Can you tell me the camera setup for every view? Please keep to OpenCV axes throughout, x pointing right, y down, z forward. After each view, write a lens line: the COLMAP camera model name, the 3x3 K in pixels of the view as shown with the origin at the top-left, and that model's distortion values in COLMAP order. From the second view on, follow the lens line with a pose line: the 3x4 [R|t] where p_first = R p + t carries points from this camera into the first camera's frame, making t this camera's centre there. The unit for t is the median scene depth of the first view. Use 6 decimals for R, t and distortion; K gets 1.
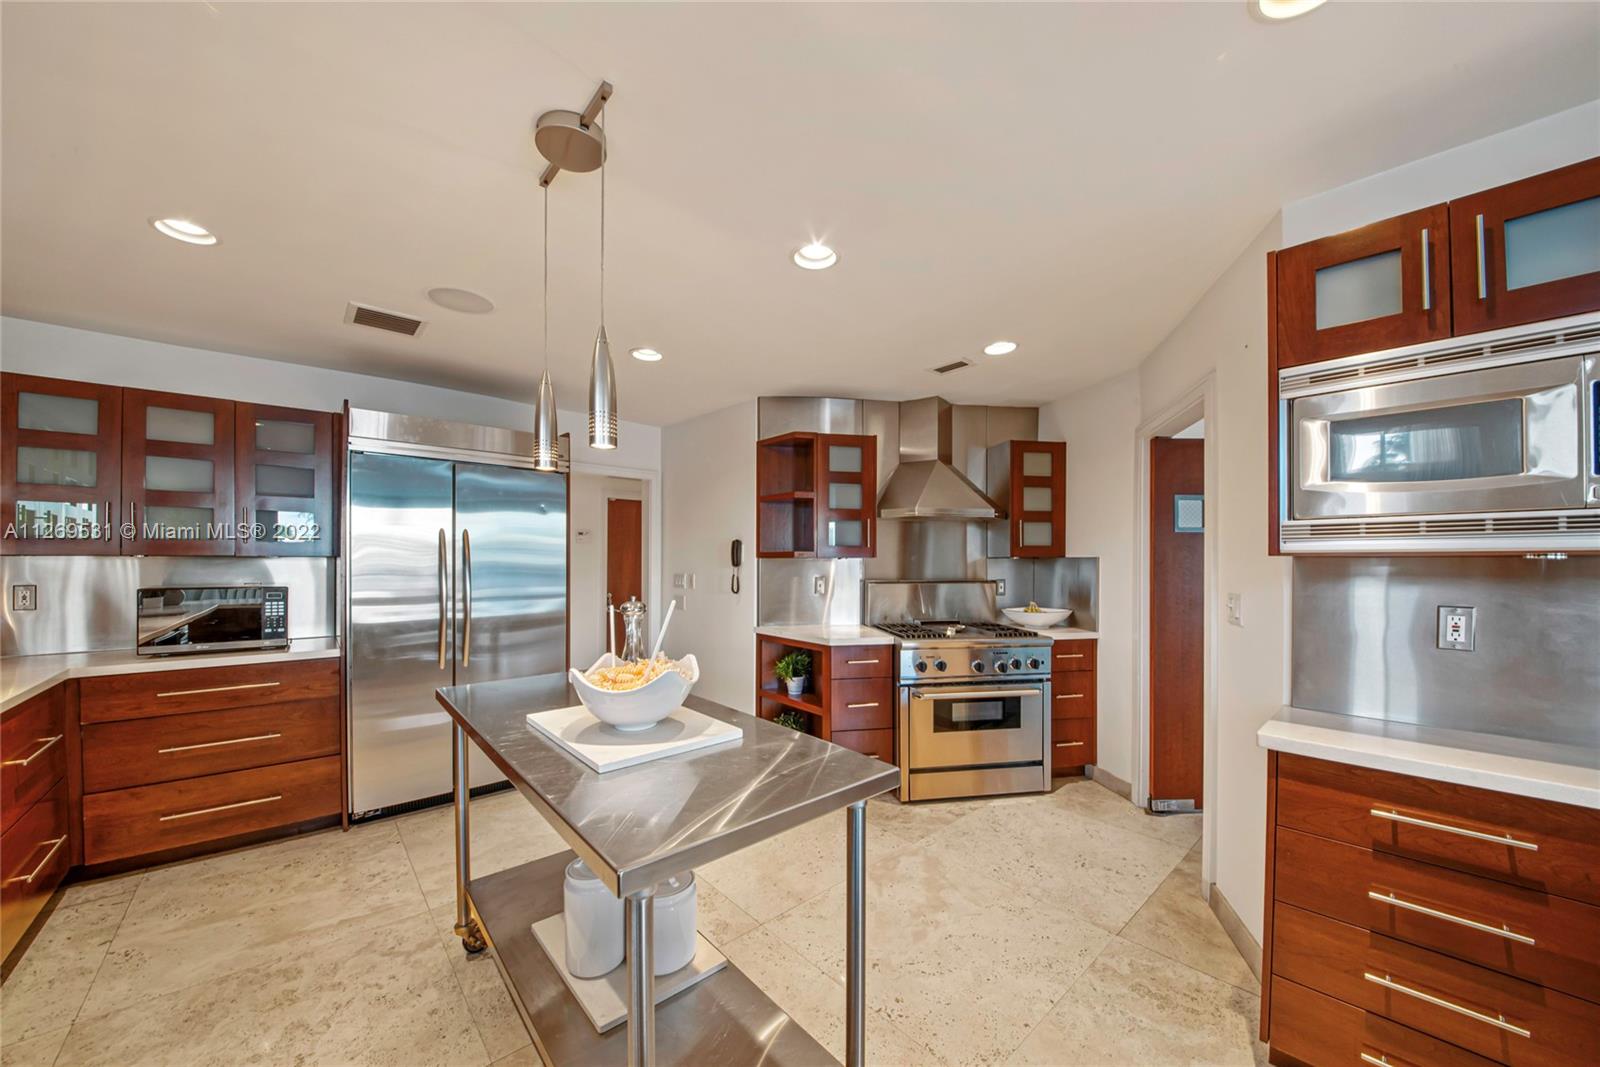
lens RADIAL K [[576.0, 0, 801.6], [0, 576.0, 556.5], [0, 0, 1]] dist [-0.012712, -0.001629]
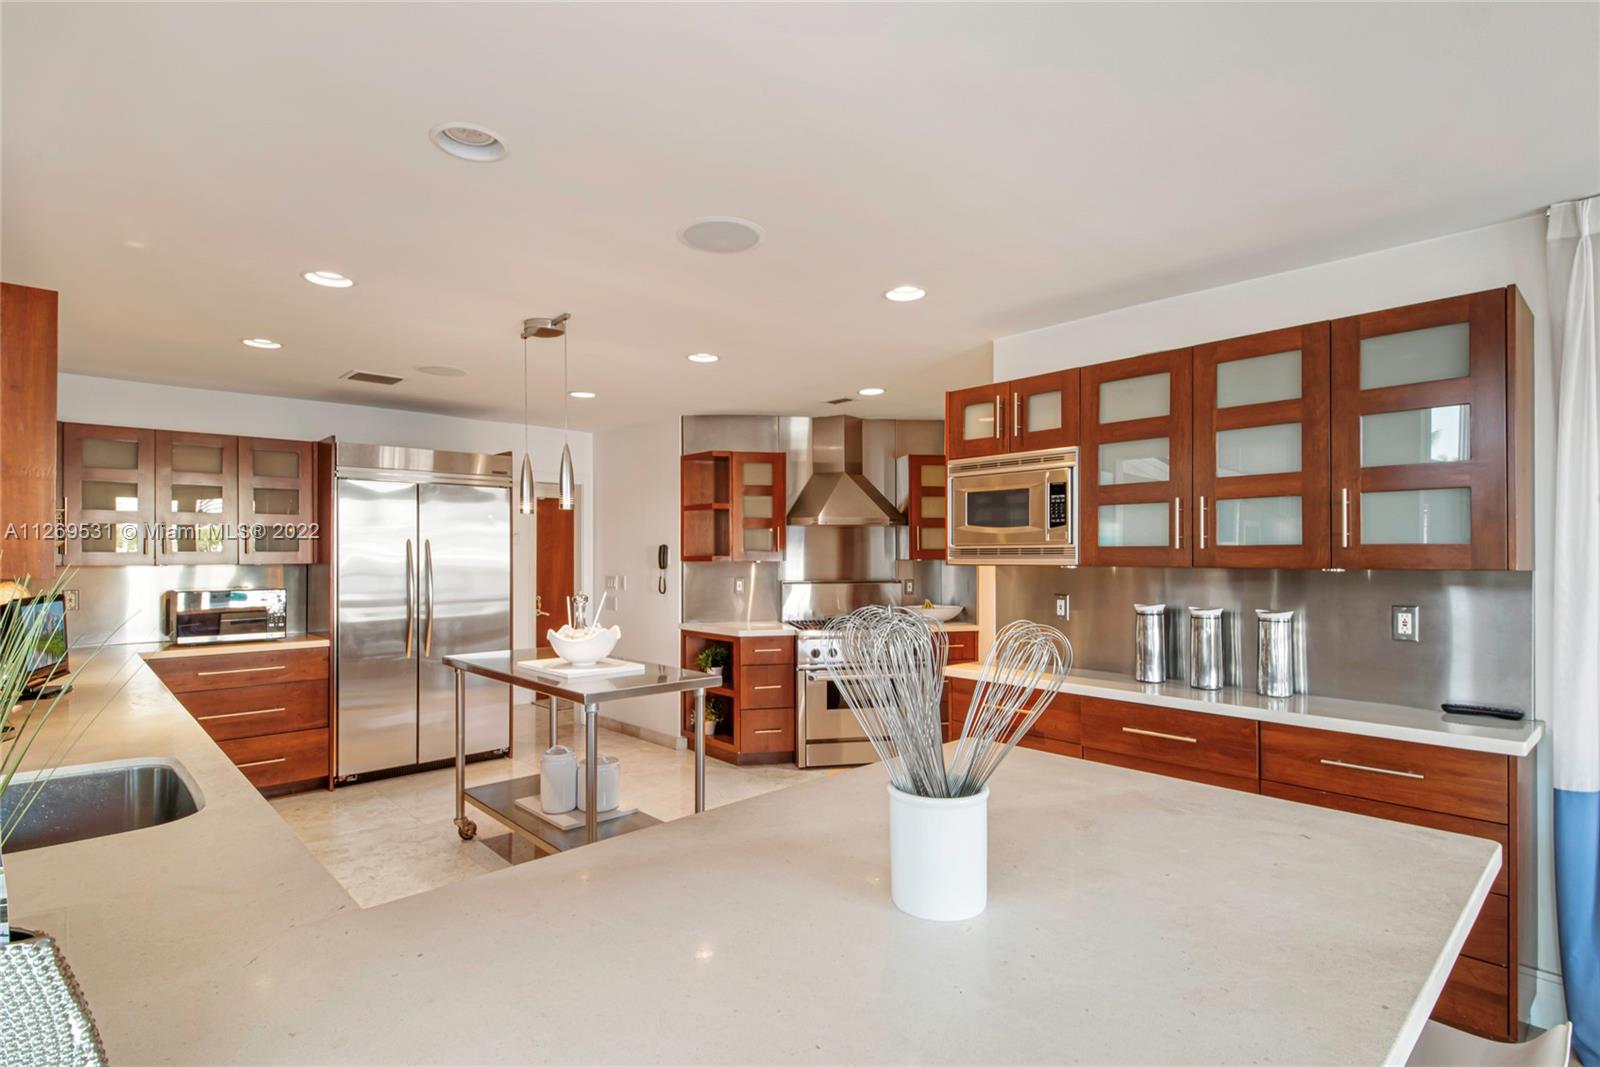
lens RADIAL K [[808.6, 0, 806.4], [0, 808.6, 539.3], [0, 0, 1]] dist [0.002060, -0.002255]
pose [[0.999705, -0.004526, 0.023882, 0.151003], [0.004802, 0.999923, -0.011483, -0.024864], [-0.023828, 0.011595, 0.999649, -0.672480]]
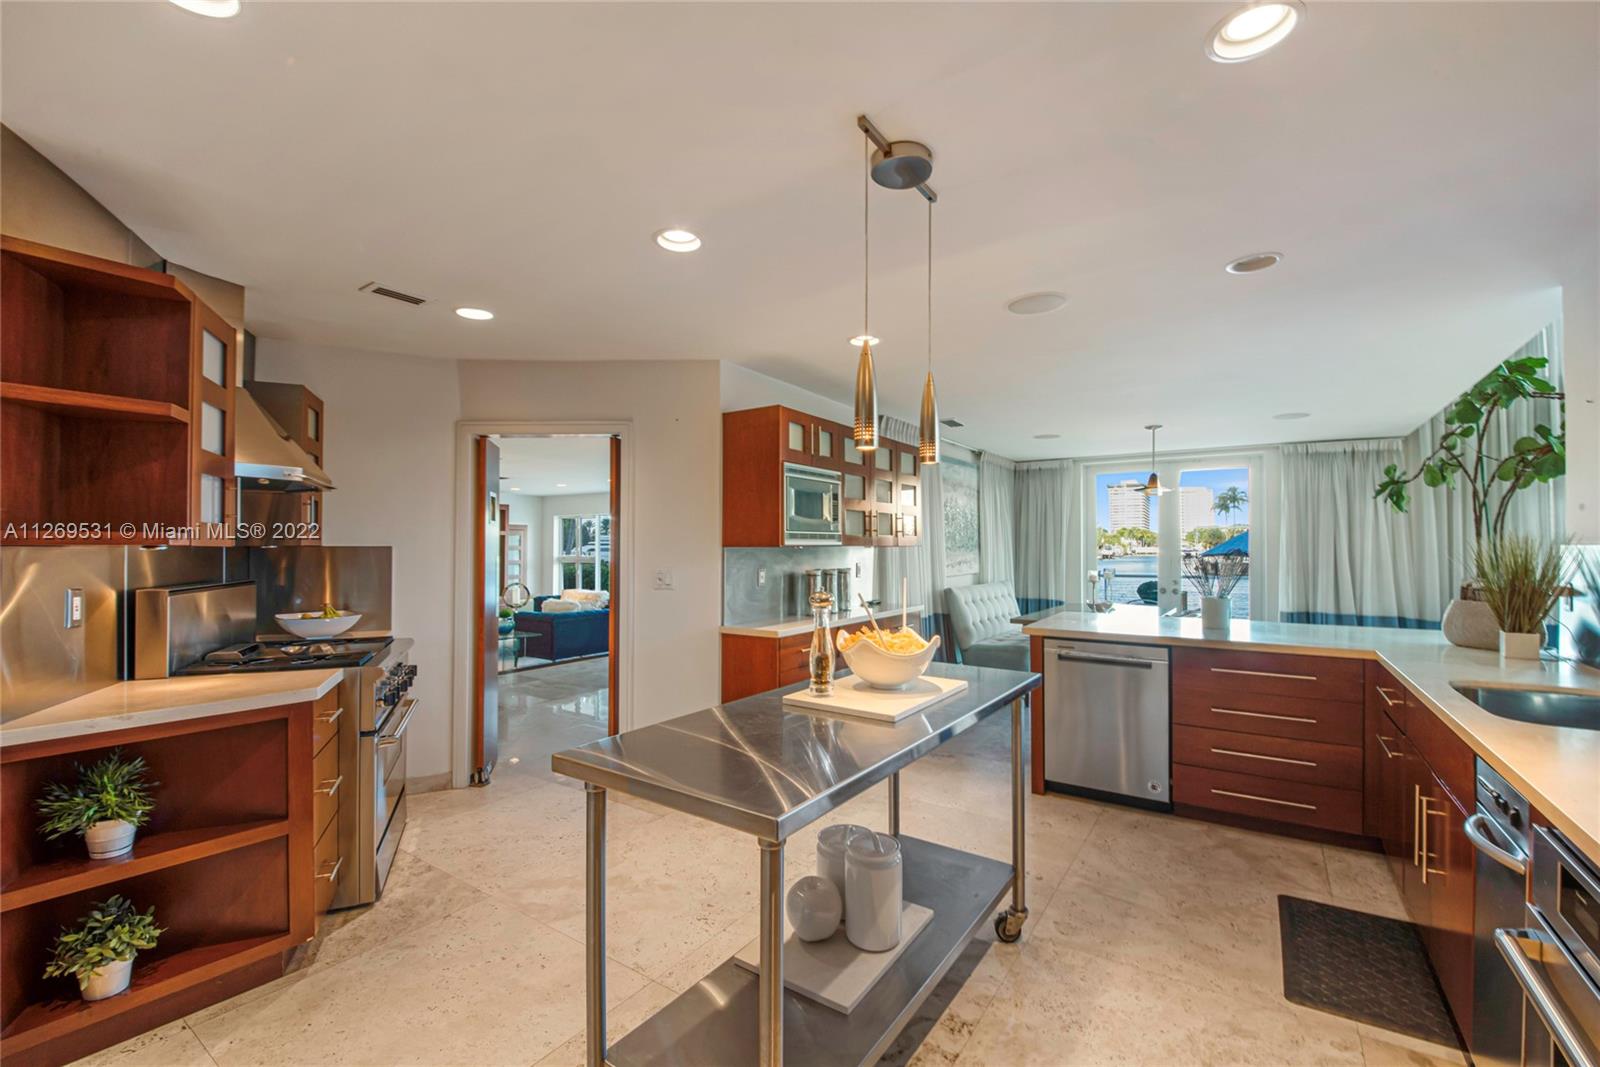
lens RADIAL K [[679.3, 0, 812.6], [0, 679.3, 538.6], [0, 0, 1]] dist [0.016288, -0.000244]
pose [[-0.259321, 0.012211, 0.965714, -0.760179], [-0.005645, 0.999884, -0.014159, 0.001384], [-0.965775, -0.009123, -0.259222, 0.707806]]
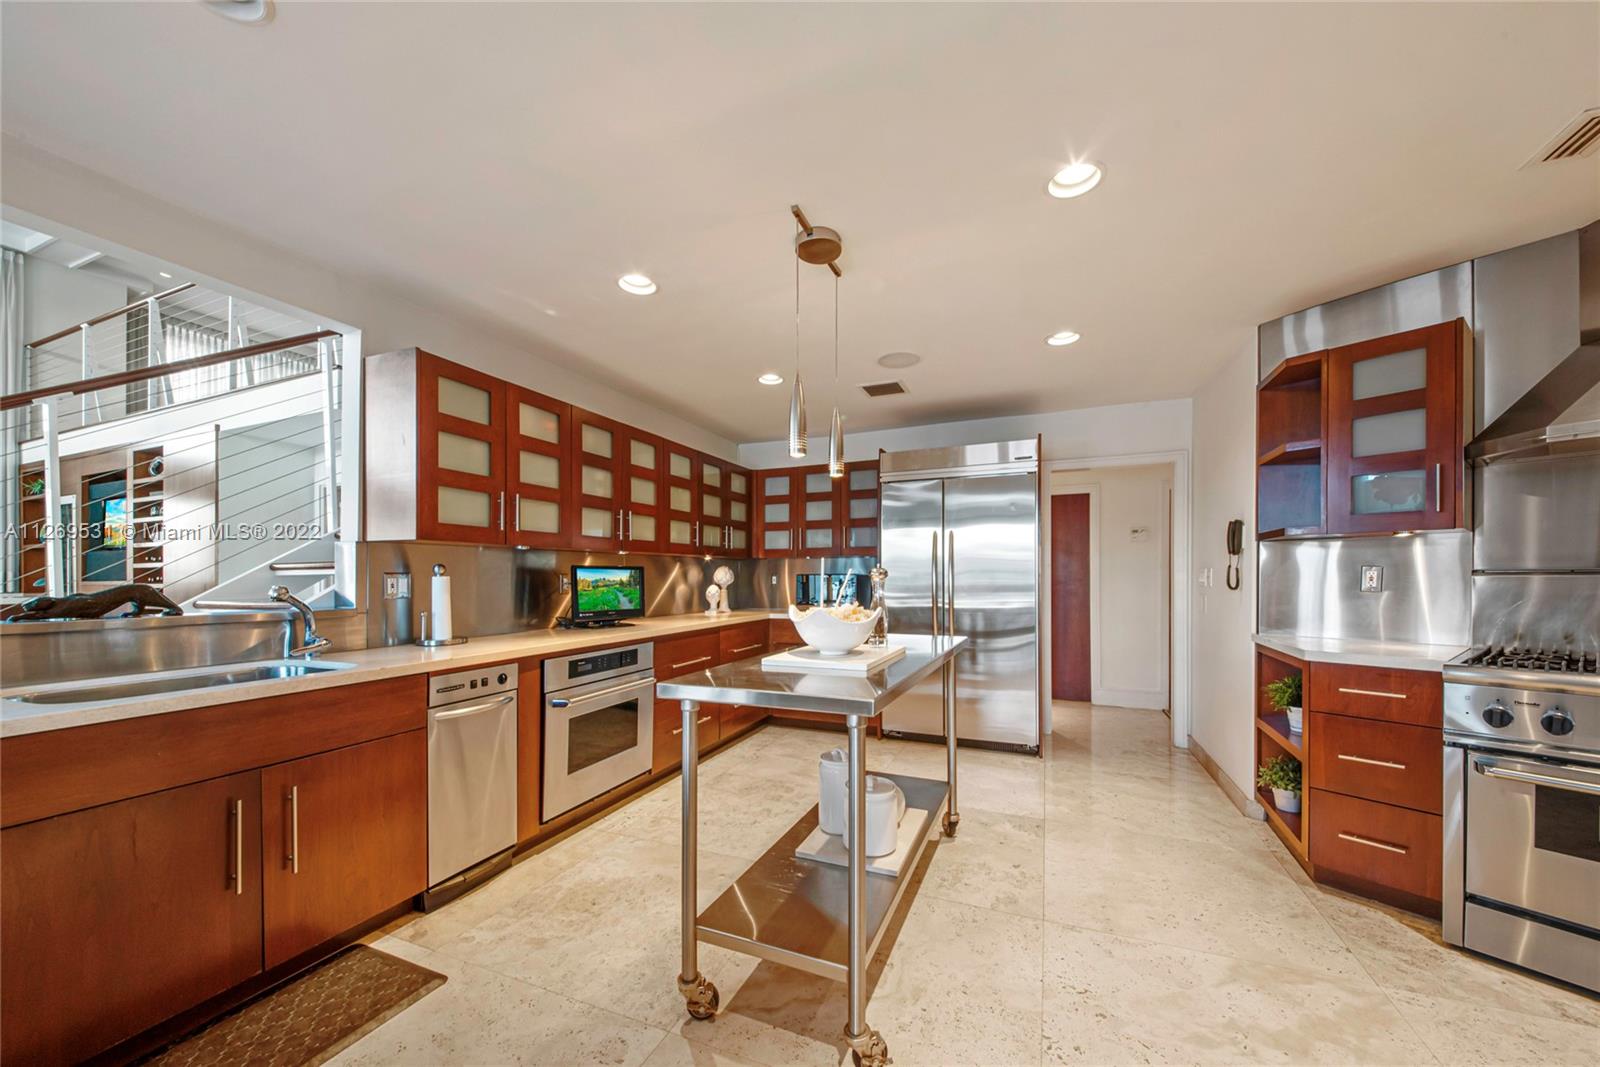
lens RADIAL K [[576.0, 0, 790.4], [0, 576.0, 578.4], [0, 0, 1]] dist [-0.012712, -0.001629]
pose [[0.411013, -0.001869, -0.911627, 0.420749], [0.010908, 0.999936, 0.002867, 0.049398], [0.911564, -0.011123, 0.411007, 0.162518]]
